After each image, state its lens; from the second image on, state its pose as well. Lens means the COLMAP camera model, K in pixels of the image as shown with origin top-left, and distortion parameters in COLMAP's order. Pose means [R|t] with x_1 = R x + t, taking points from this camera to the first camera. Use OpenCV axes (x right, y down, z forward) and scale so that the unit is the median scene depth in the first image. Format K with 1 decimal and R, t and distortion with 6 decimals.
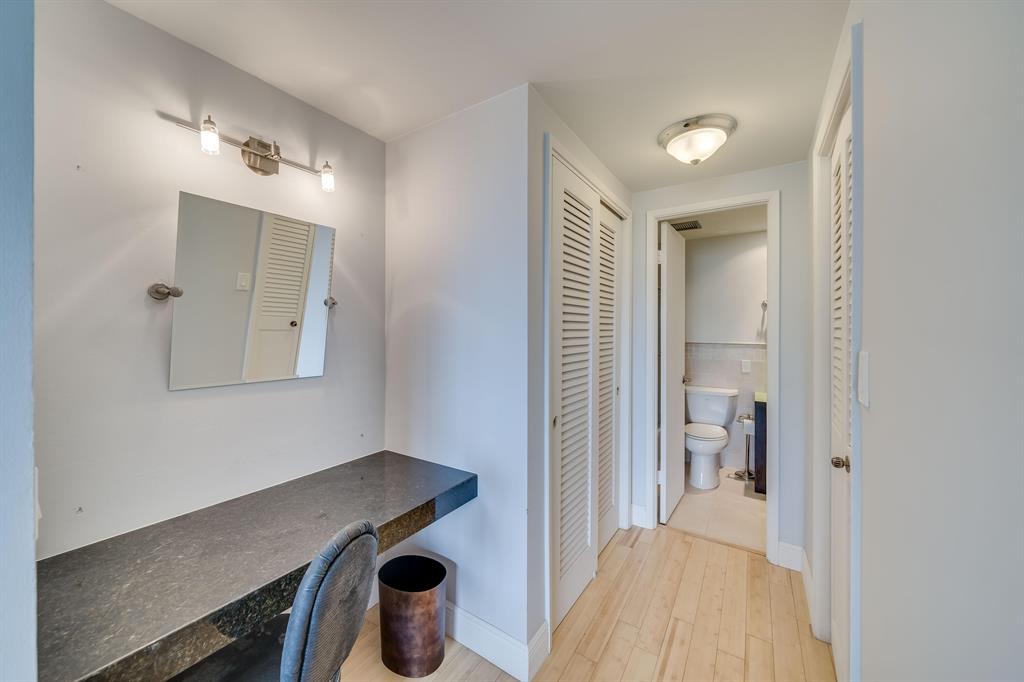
lens RADIAL K [[370.7, 0, 506.2], [0, 370.7, 336.9], [0, 0, 1]] dist [-0.001141, -0.000030]
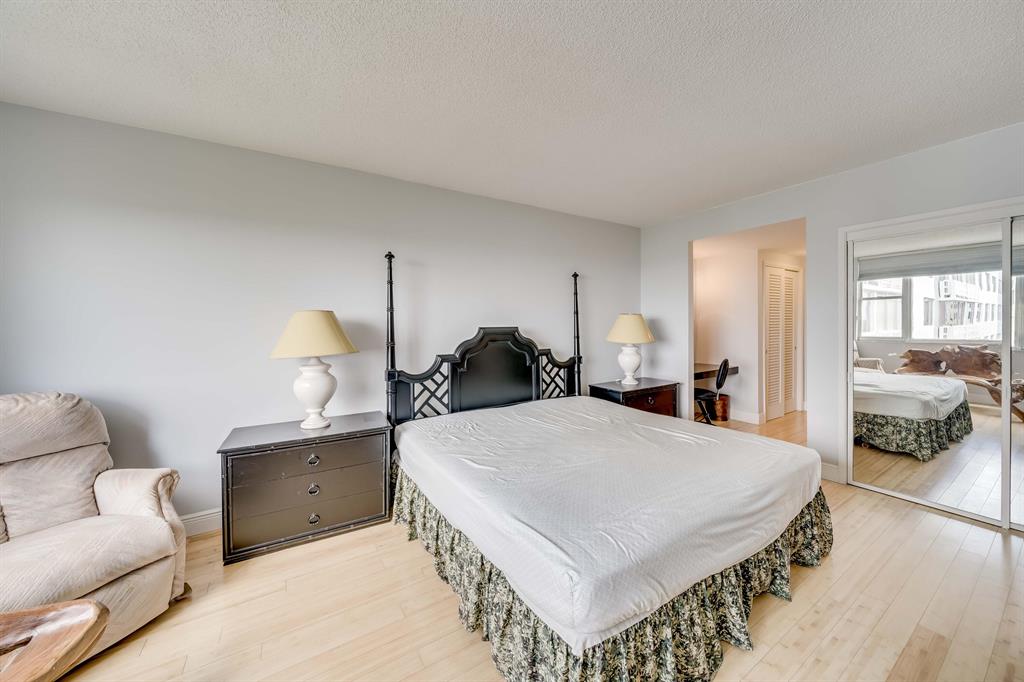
lens RADIAL K [[363.8, 0, 512.3], [0, 363.8, 326.0], [0, 0, 1]] dist [-0.000781, -0.000086]
pose [[0.910926, 0.000549, -0.412570, -0.450241], [-0.000256, 1.000000, 0.000765, 0.010225], [0.412571, -0.000591, 0.910925, -2.176624]]
